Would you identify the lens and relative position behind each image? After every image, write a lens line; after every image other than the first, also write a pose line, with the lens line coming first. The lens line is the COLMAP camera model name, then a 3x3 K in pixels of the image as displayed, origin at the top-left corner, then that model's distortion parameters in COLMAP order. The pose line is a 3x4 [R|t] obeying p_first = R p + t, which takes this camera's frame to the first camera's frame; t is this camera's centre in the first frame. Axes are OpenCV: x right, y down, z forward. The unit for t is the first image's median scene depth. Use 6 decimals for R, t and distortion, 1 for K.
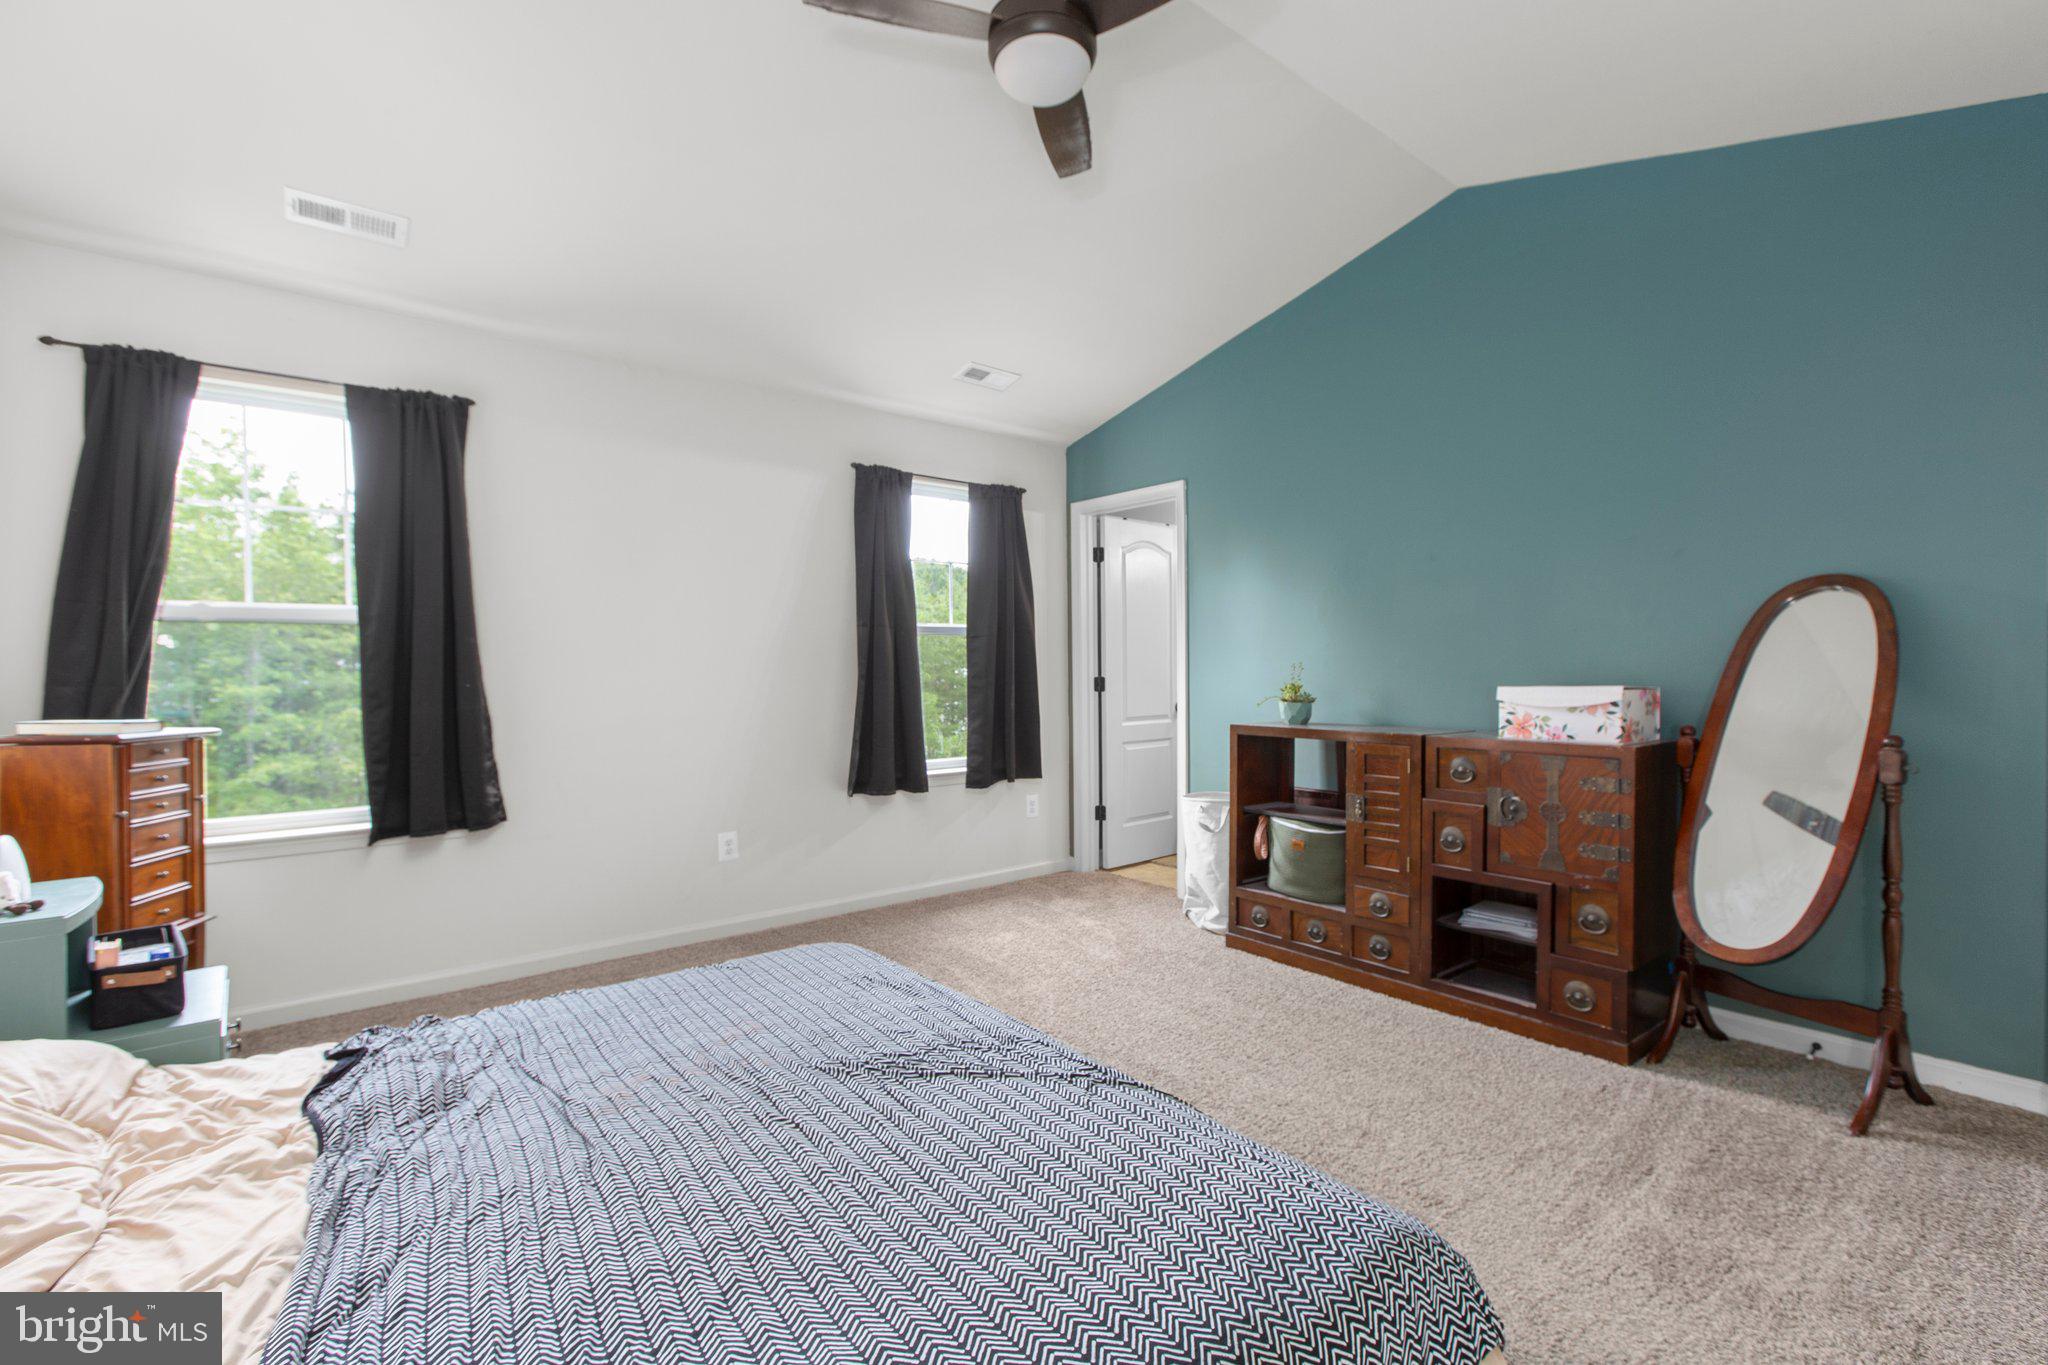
lens RADIAL K [[905.2, 0, 1043.7], [0, 905.2, 681.6], [0, 0, 1]] dist [-0.000251, -0.000846]
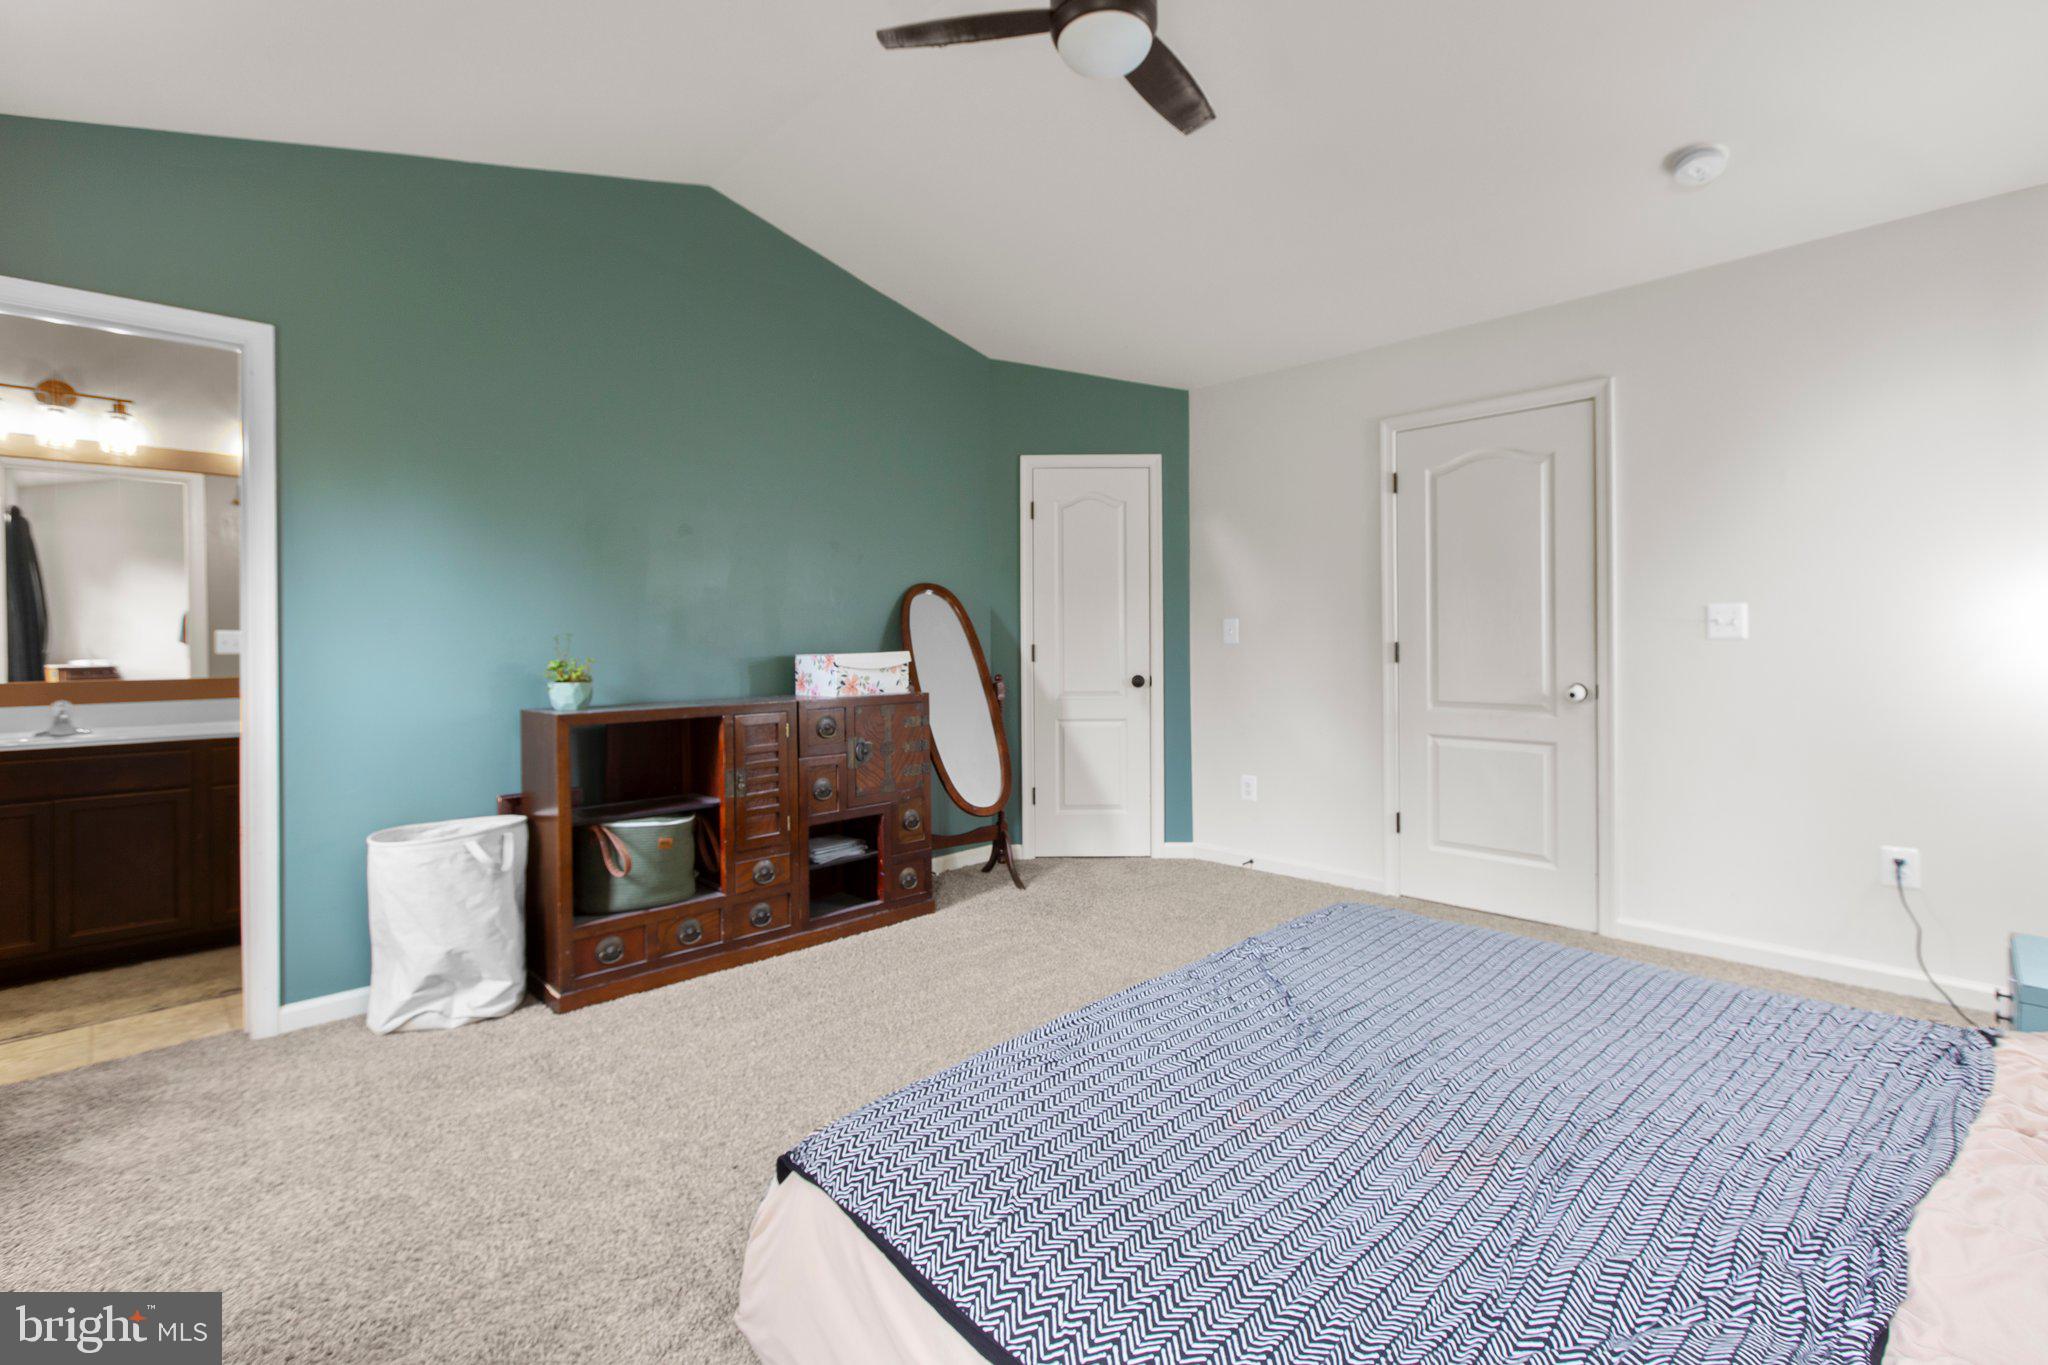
lens RADIAL K [[905.2, 0, 1031.2], [0, 905.2, 638.6], [0, 0, 1]] dist [-0.000251, -0.000846]
pose [[-0.086012, 0.001833, 0.996292, -0.618663], [0.021710, 0.999764, 0.000035, -0.008661], [-0.996058, 0.021632, -0.086032, 0.724250]]
